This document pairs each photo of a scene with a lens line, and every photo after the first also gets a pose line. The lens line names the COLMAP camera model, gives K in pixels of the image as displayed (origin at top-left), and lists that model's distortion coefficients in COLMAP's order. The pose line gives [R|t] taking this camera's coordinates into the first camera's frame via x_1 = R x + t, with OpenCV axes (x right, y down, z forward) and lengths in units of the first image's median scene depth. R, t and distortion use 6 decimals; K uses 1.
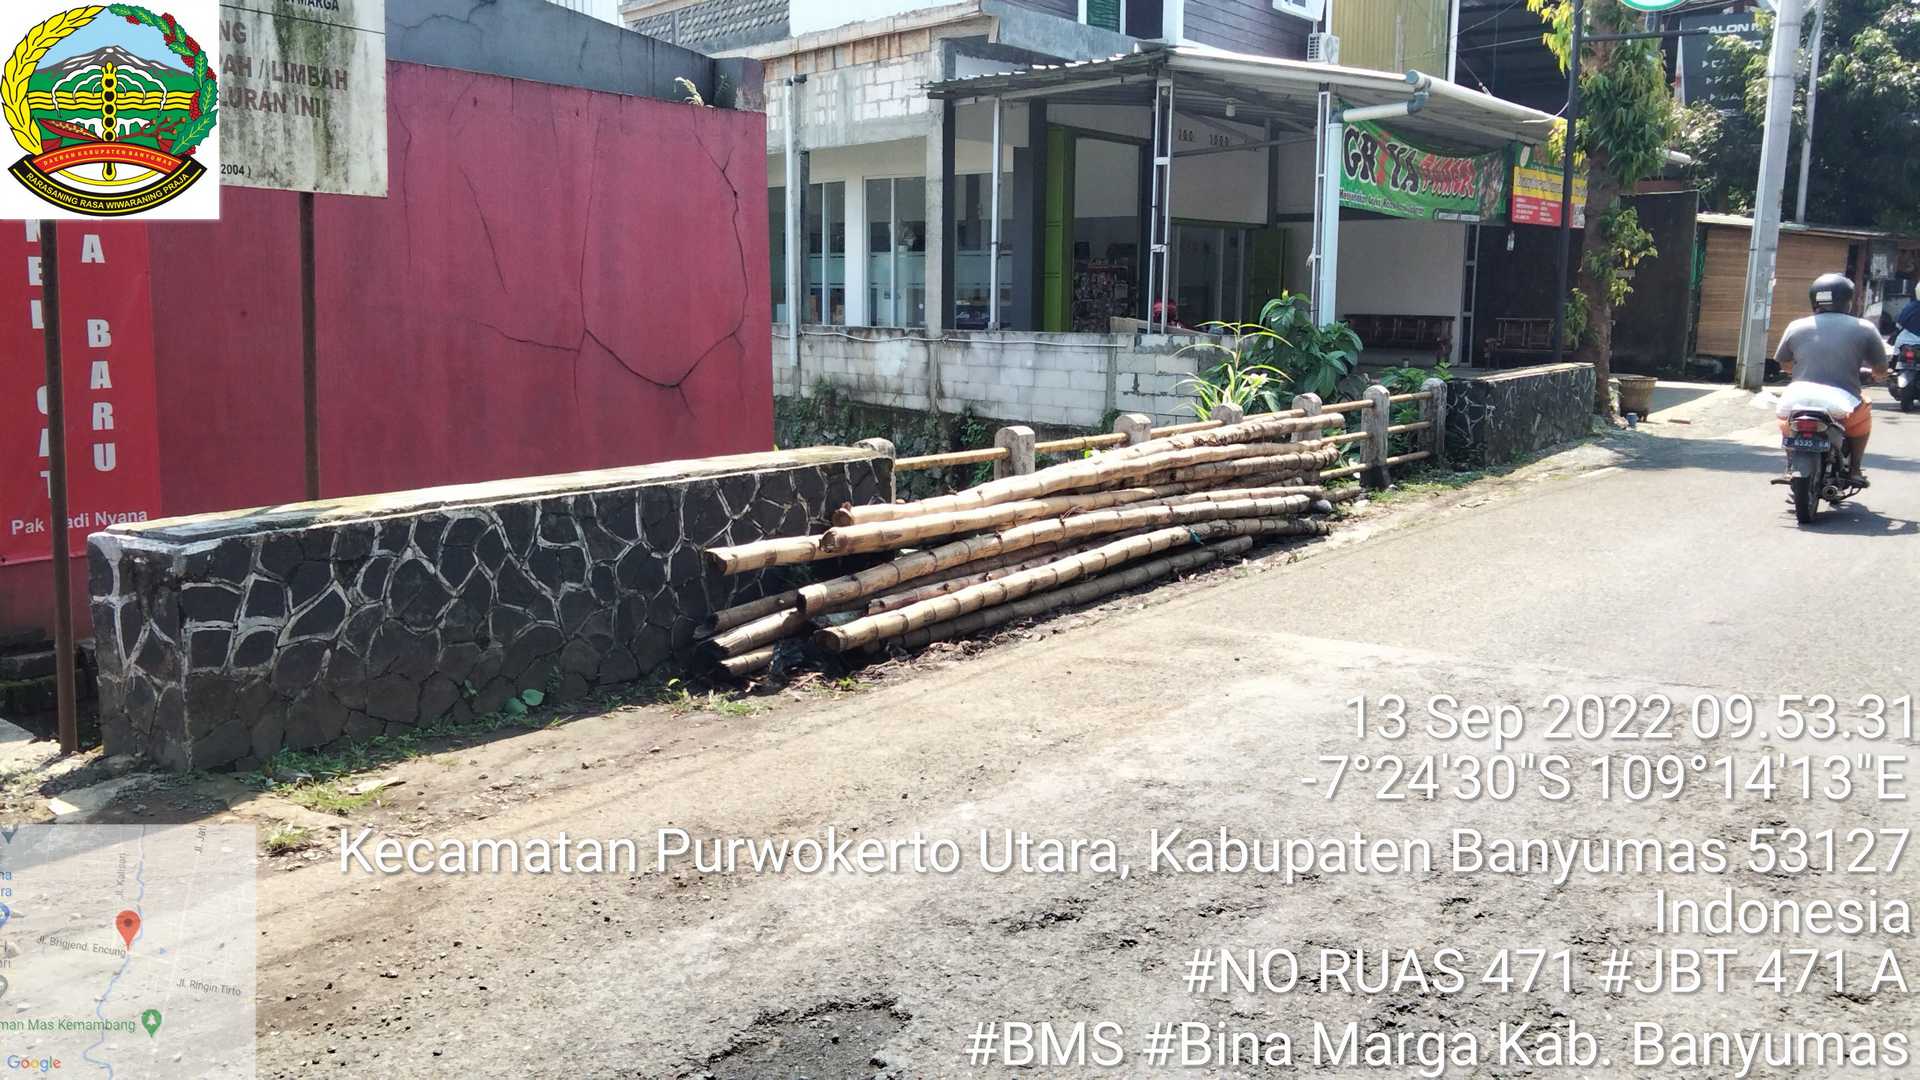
lens RADIAL K [[1647.4, 0, 959.1], [0, 1647.4, 550.6], [0, 0, 1]] dist [0.025078, -0.021711]
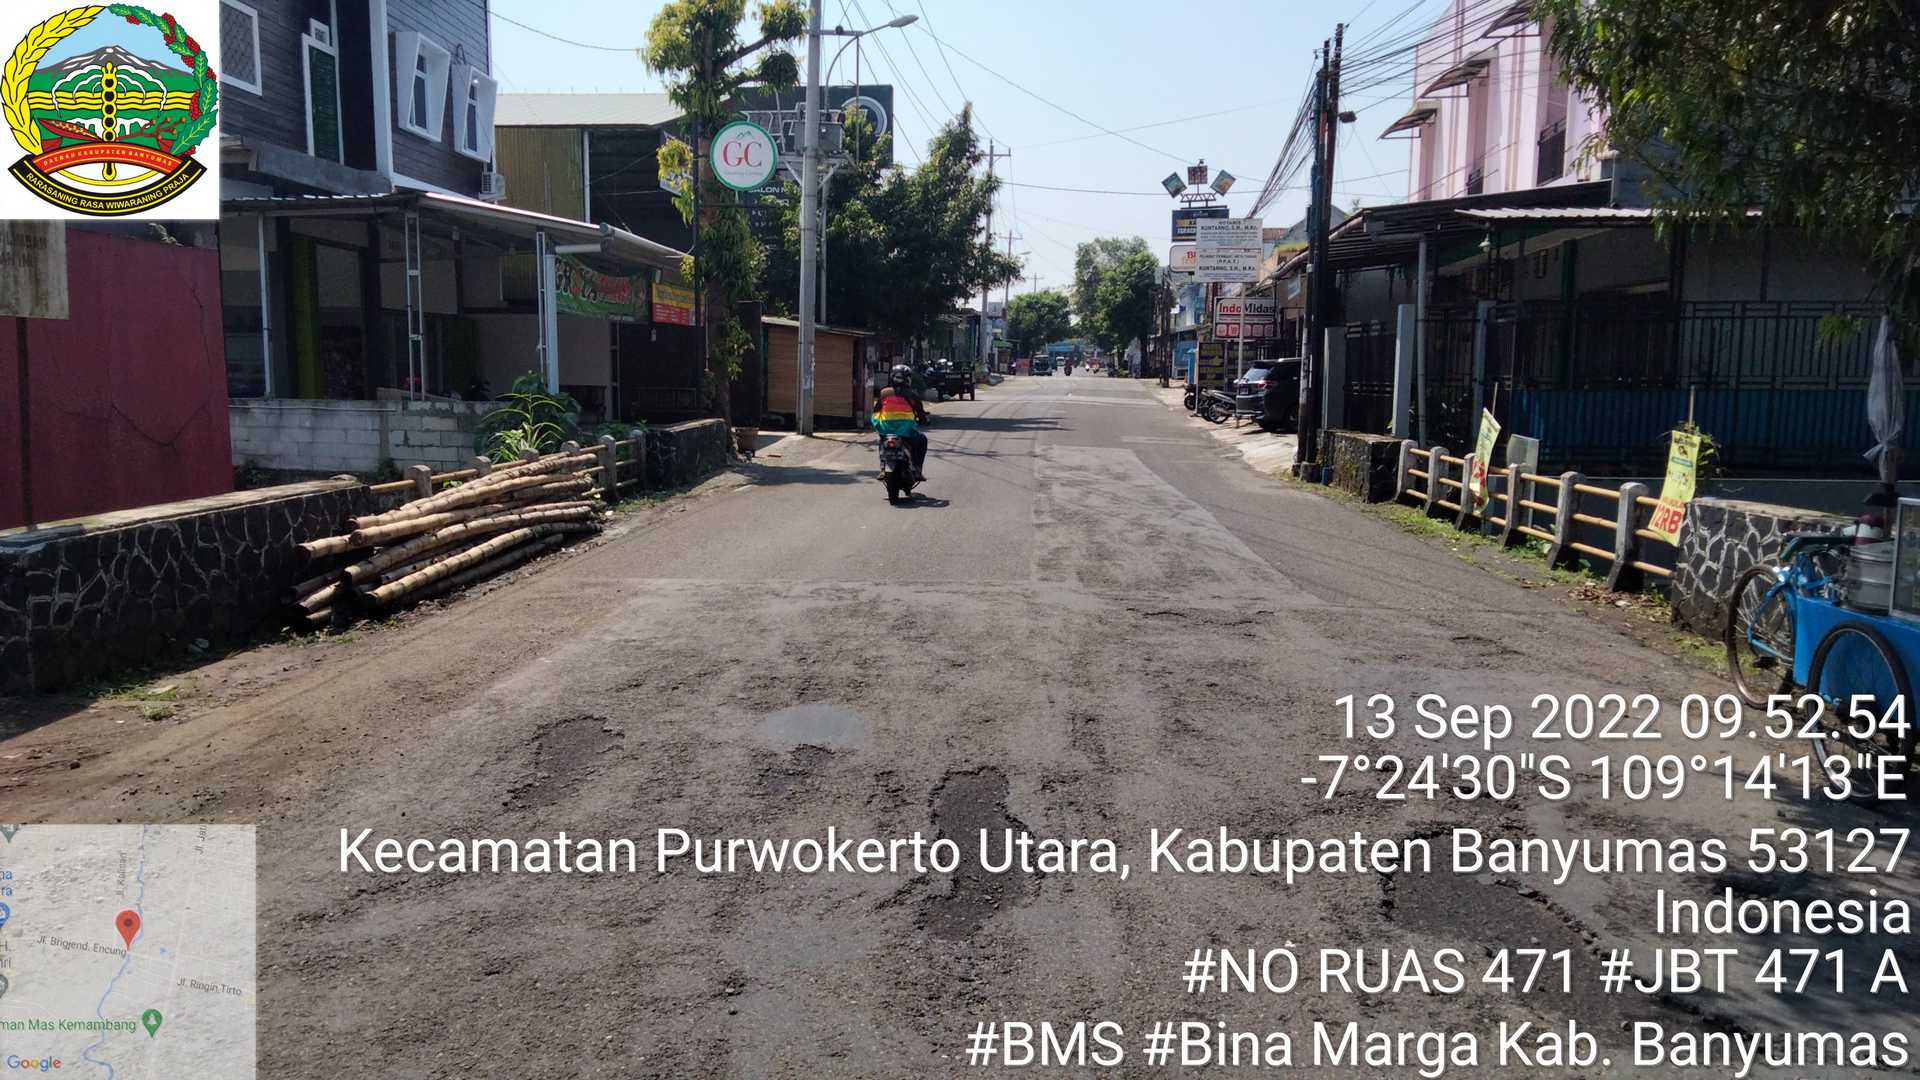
lens RADIAL K [[1347.0, 0, 957.4], [0, 1347.0, 541.2], [0, 0, 1]] dist [-0.025944, -0.009976]
pose [[0.837924, -0.061916, 0.542263, -0.136475], [0.074409, 0.997227, -0.001115, 0.019239], [-0.540691, 0.041284, 0.840208, -0.177483]]
